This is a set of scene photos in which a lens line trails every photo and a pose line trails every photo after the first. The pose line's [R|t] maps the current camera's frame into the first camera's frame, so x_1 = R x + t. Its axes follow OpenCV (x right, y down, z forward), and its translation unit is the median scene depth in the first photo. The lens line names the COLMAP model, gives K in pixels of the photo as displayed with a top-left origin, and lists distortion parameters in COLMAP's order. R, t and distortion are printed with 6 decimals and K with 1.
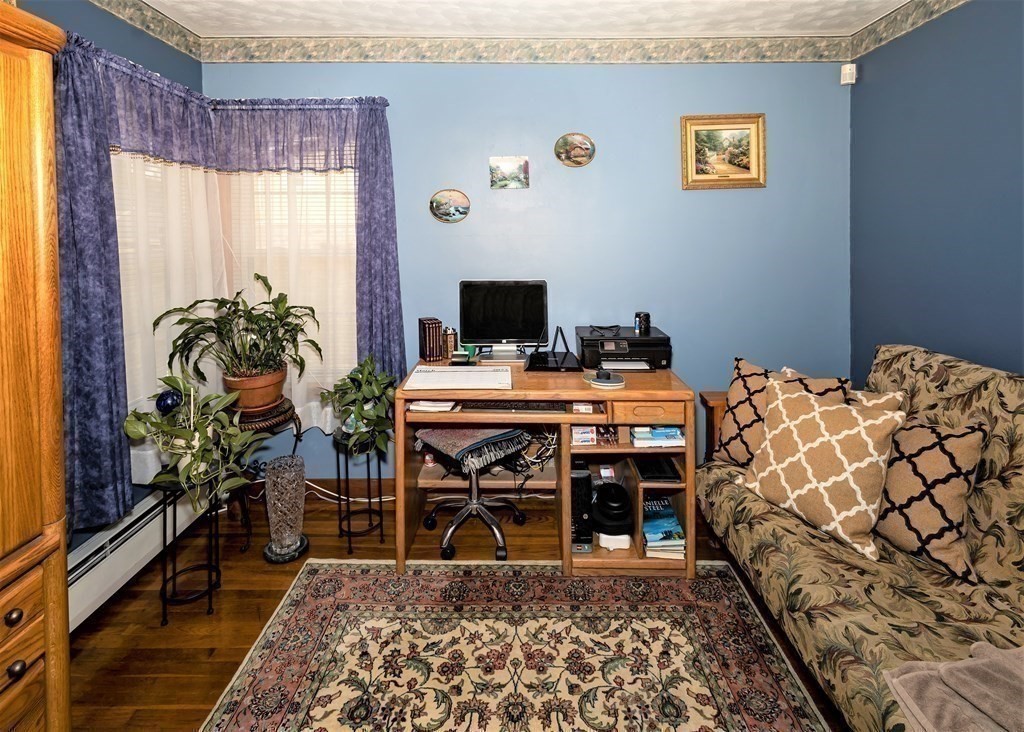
lens RADIAL K [[514.3, 0, 510.0], [0, 514.3, 290.0], [0, 0, 1]] dist [0.003964, 0.001347]
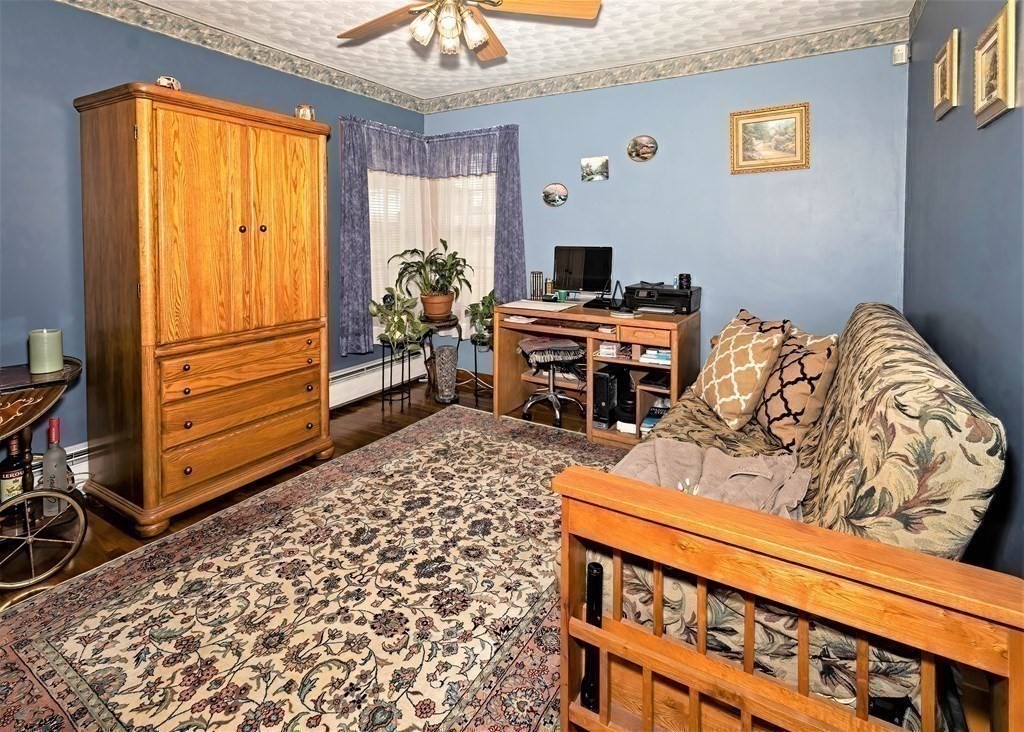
lens RADIAL K [[505.9, 0, 508.5], [0, 505.9, 330.0], [0, 0, 1]] dist [0.003957, 0.000773]
pose [[0.861405, 0.097397, -0.498492, 0.555993], [-0.060080, 0.994091, 0.090410, 0.102256], [0.504352, -0.047930, 0.862167, -0.344840]]
